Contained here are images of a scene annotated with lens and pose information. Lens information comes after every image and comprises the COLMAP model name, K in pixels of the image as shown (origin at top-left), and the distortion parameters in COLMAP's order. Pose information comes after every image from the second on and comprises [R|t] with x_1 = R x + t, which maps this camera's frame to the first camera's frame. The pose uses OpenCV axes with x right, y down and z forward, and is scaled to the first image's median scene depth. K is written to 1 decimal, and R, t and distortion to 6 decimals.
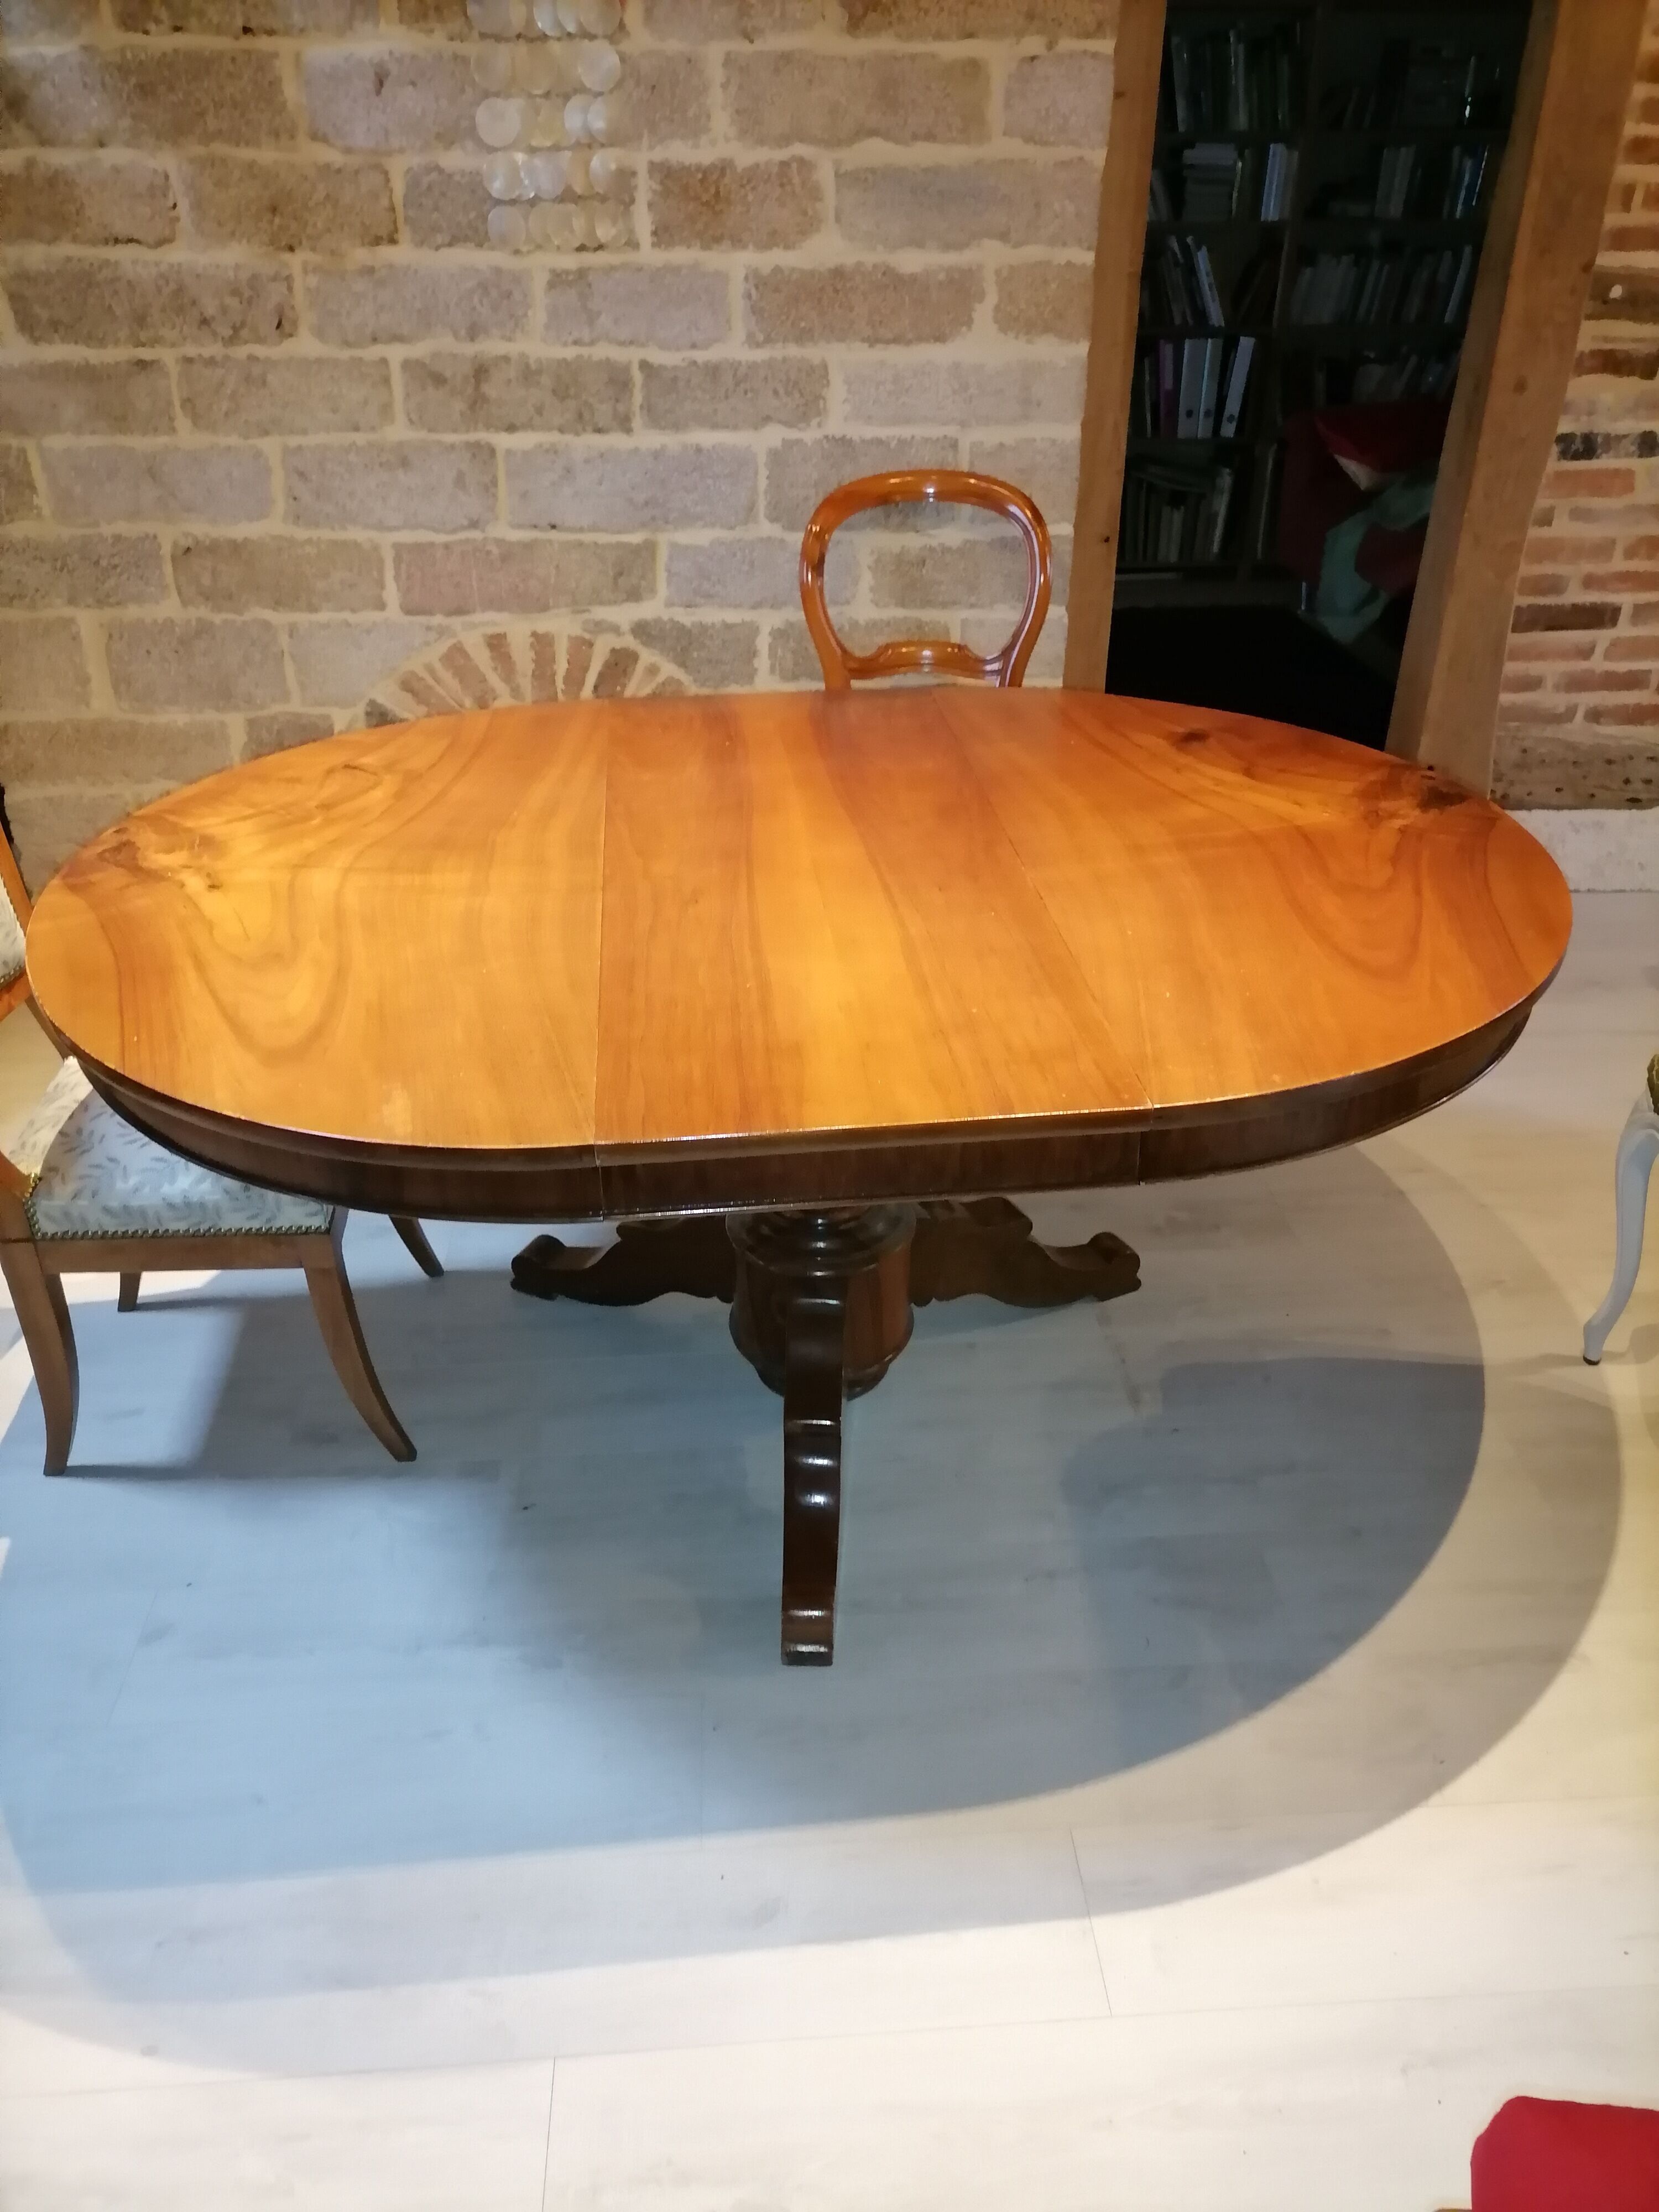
lens RADIAL K [[1652.8, 0, 830.7], [0, 1652.8, 1103.6], [0, 0, 1]] dist [0.042314, -0.025174]
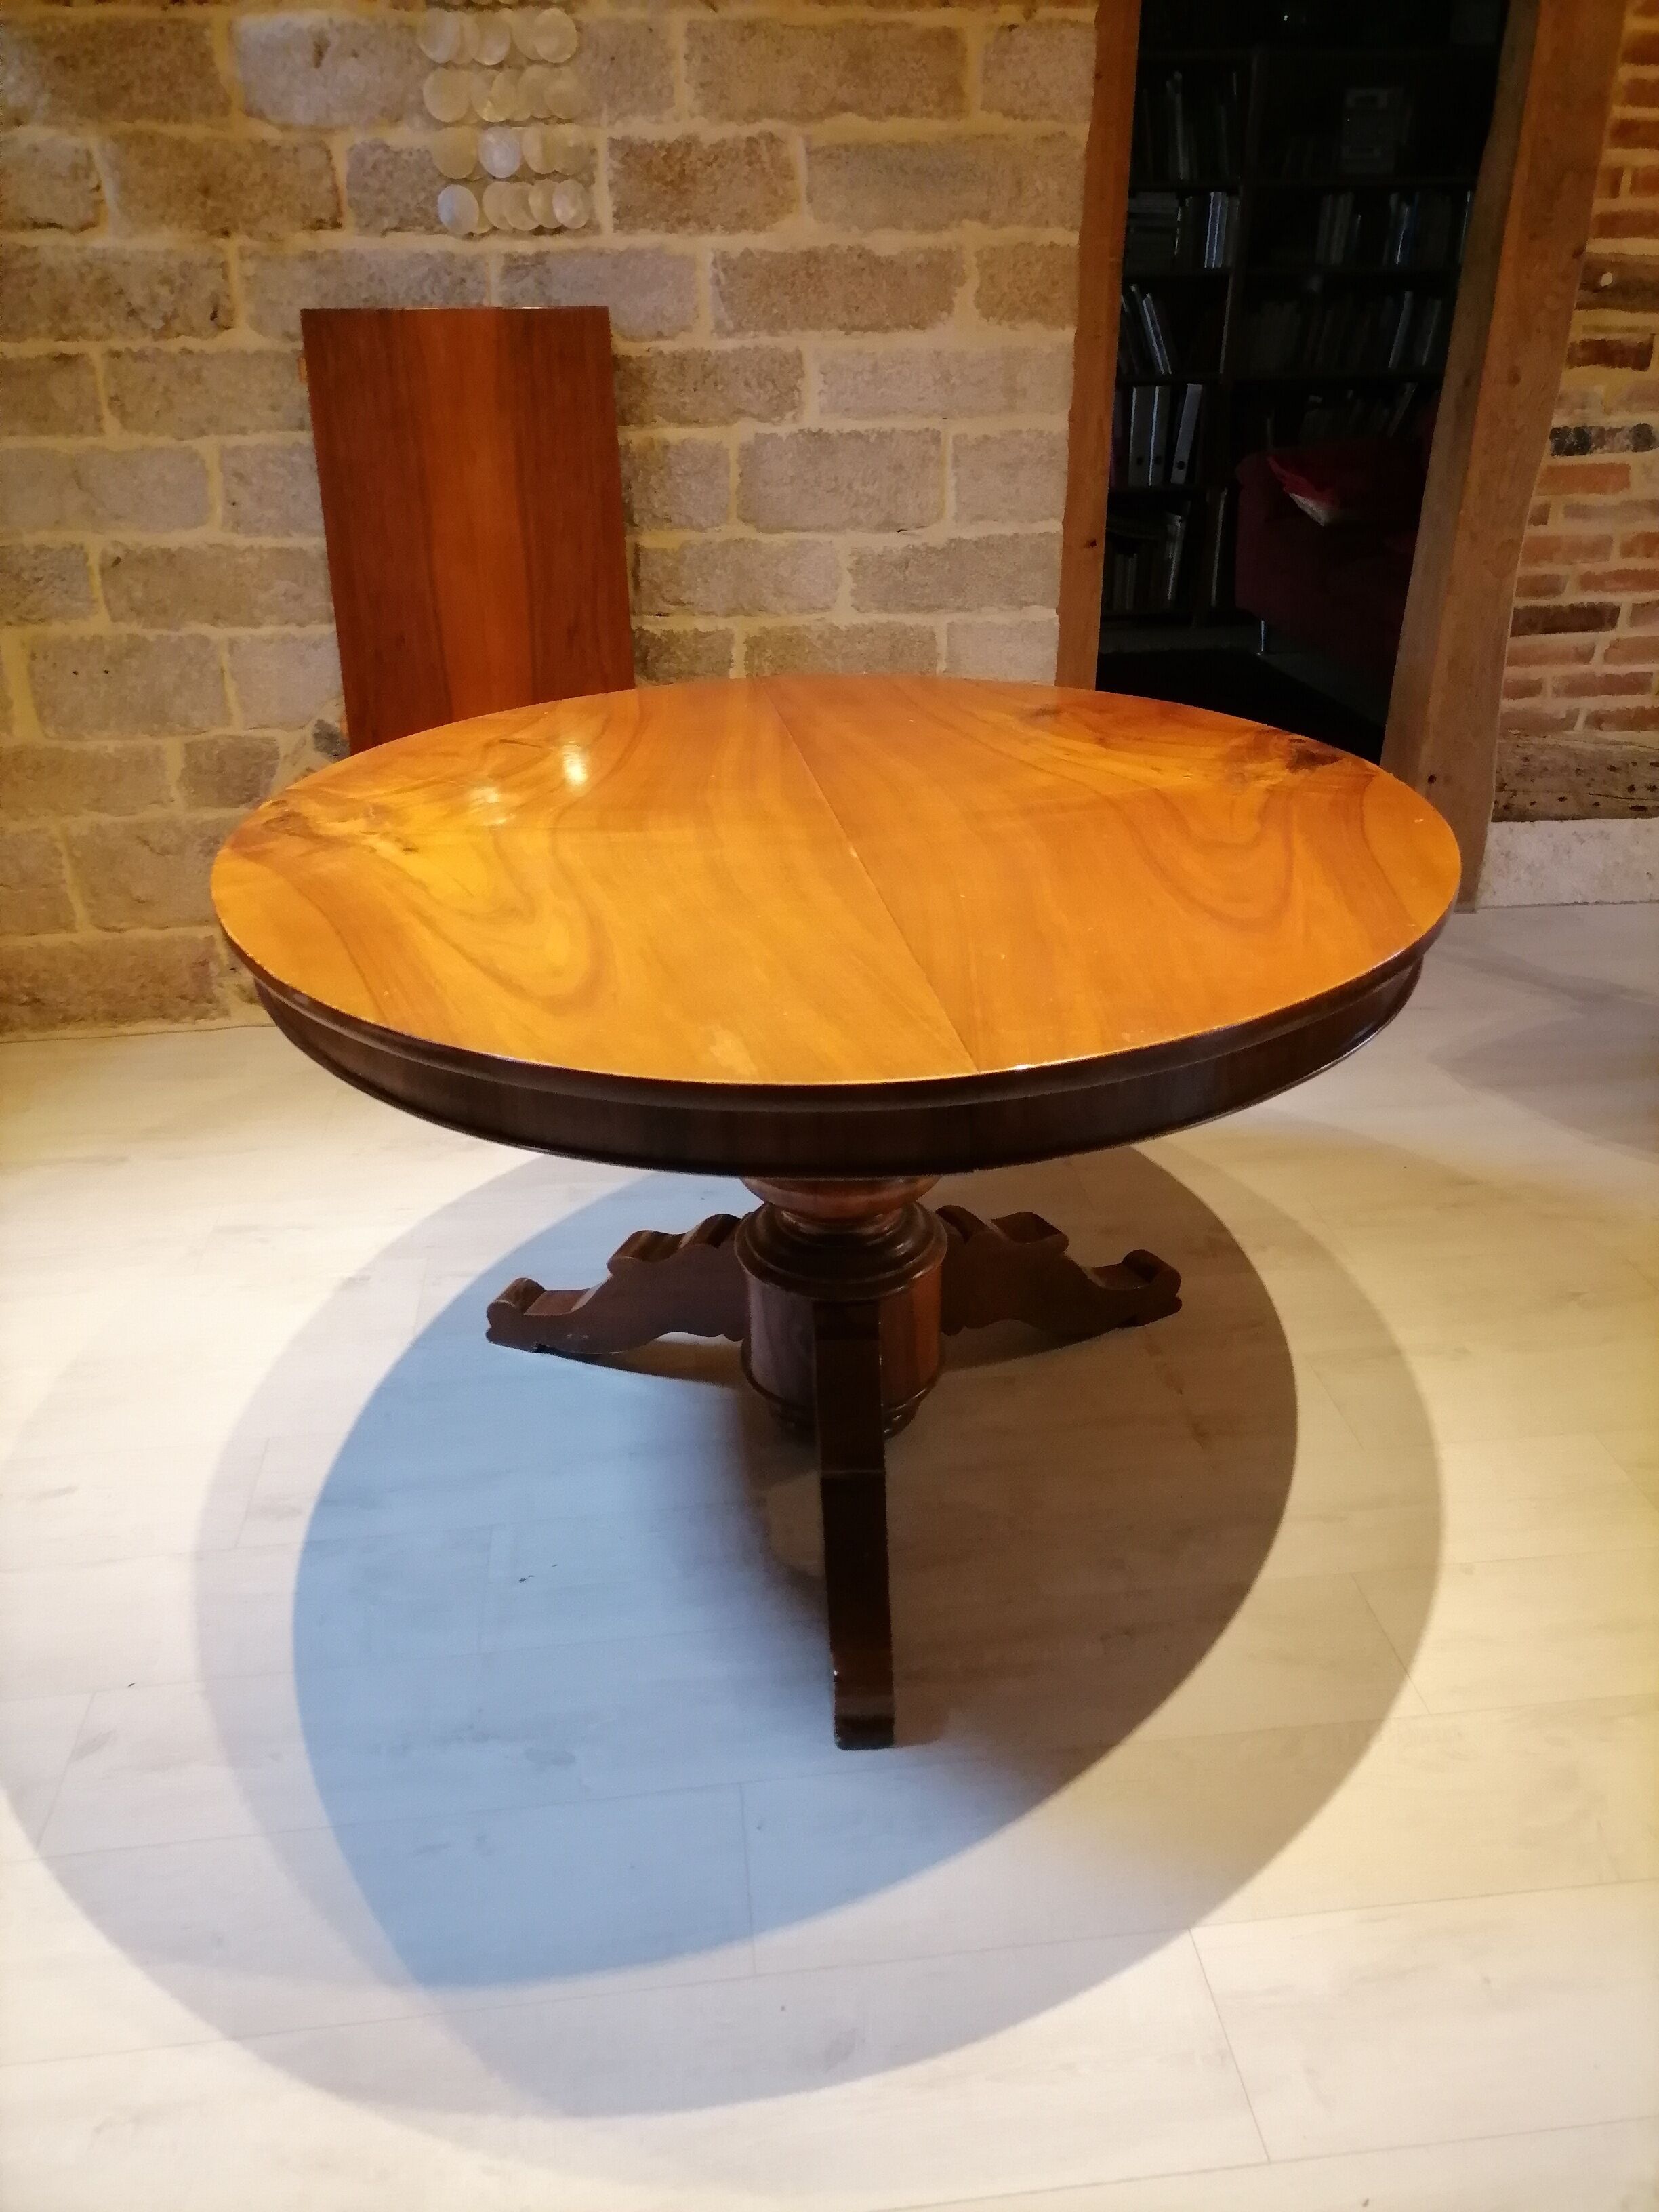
lens RADIAL K [[1652.8, 0, 832.5], [0, 1652.8, 1106.7], [0, 0, 1]] dist [0.042314, -0.025174]
pose [[0.998908, -0.030634, 0.035269, -0.031273], [0.032394, 0.998199, -0.050483, 0.031602], [-0.033659, 0.051570, 0.998102, 0.078406]]
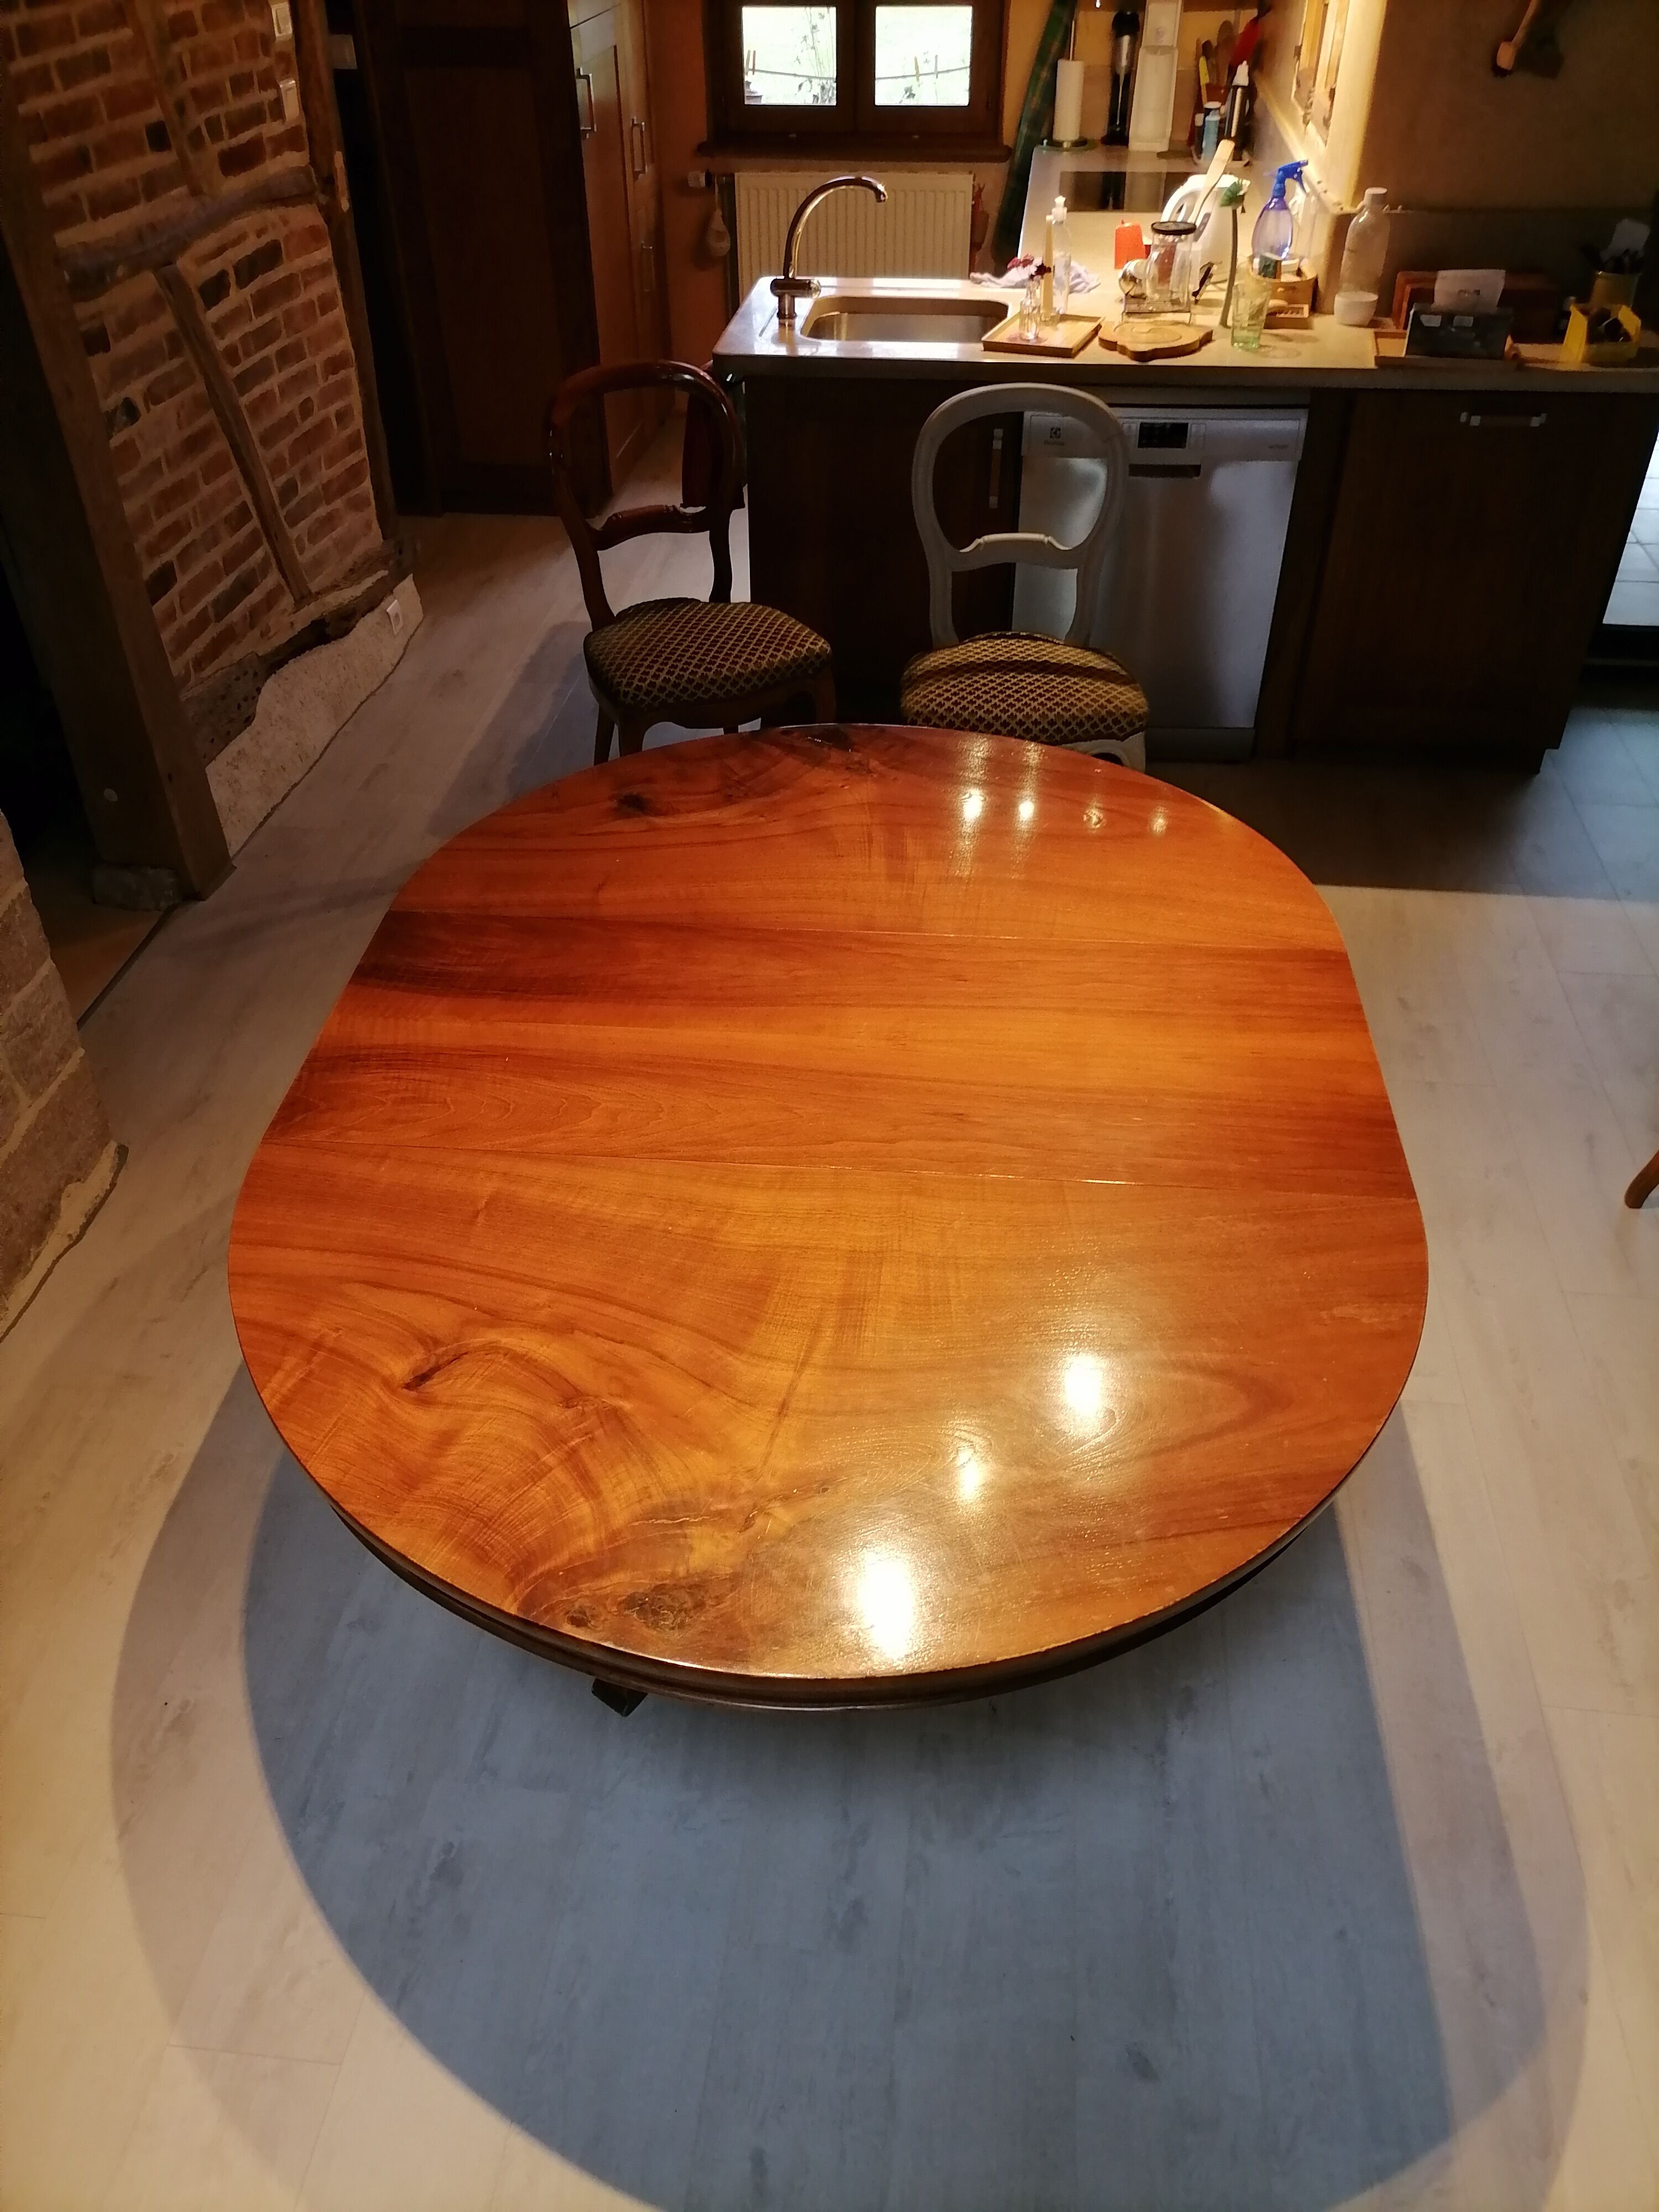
lens RADIAL K [[1652.8, 0, 820.2], [0, 1652.8, 1109.2], [0, 0, 1]] dist [0.042314, -0.025174]
pose [[0.186178, -0.609267, 0.770799, -0.551372], [0.497534, 0.734955, 0.460761, -0.398228], [-0.847230, 0.297715, 0.439963, 0.380408]]
